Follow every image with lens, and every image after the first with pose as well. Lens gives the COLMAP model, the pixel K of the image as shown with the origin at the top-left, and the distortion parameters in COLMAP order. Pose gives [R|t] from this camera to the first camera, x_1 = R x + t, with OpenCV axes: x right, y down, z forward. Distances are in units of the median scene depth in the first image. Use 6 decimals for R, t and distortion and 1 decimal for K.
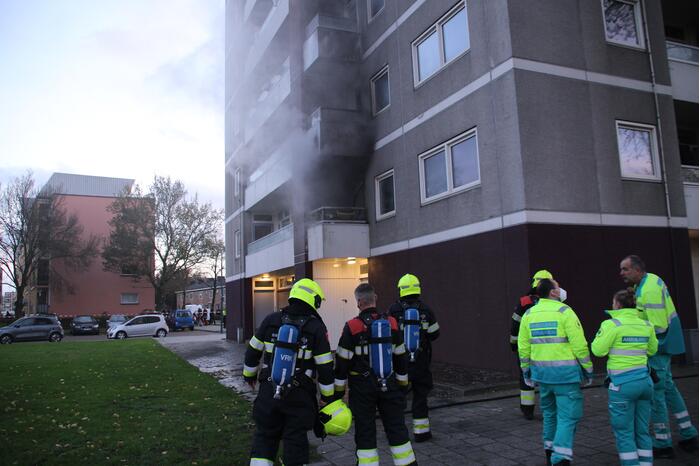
lens RADIAL K [[584.6, 0, 350.0], [0, 584.6, 233.0], [0, 0, 1]] dist [-0.164981, 0.135732]
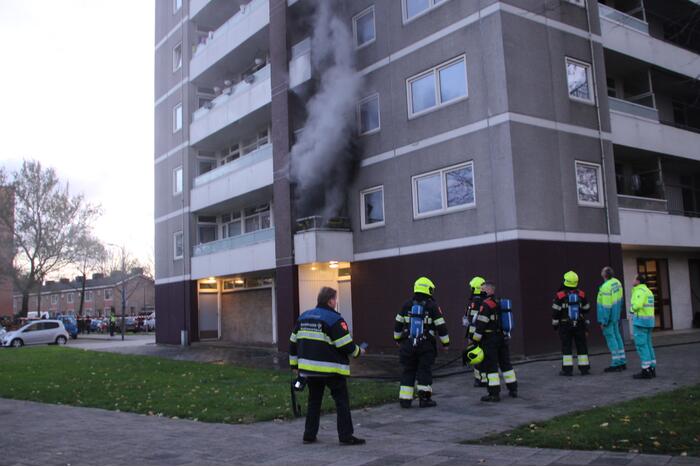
lens RADIAL K [[688.0, 0, 350.0], [0, 688.0, 233.5], [0, 0, 1]] dist [-0.138170, 0.025071]
pose [[0.974539, 0.021224, 0.223213, -0.315050], [-0.022323, 0.999748, 0.002402, -0.018412], [-0.223106, -0.007324, 0.974767, -0.338439]]
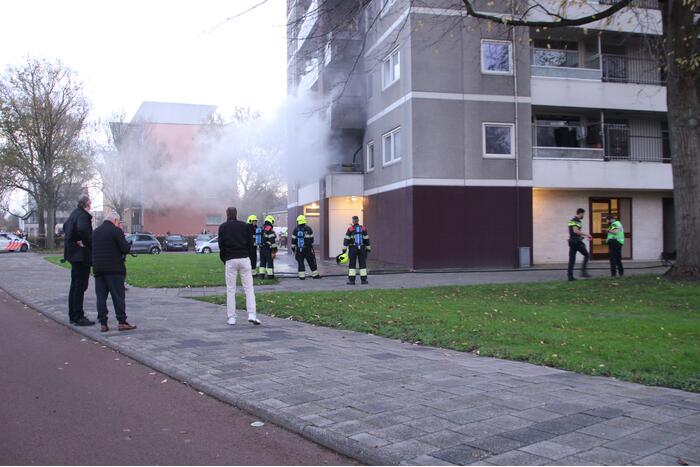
lens RADIAL K [[688.0, 0, 350.0], [0, 688.0, 233.5], [0, 0, 1]] dist [-0.138170, 0.025071]
pose [[0.984844, 0.026657, -0.171384, 0.361139], [-0.004646, 0.991819, 0.127570, -0.106171], [0.173383, -0.124840, 0.976910, -0.897218]]
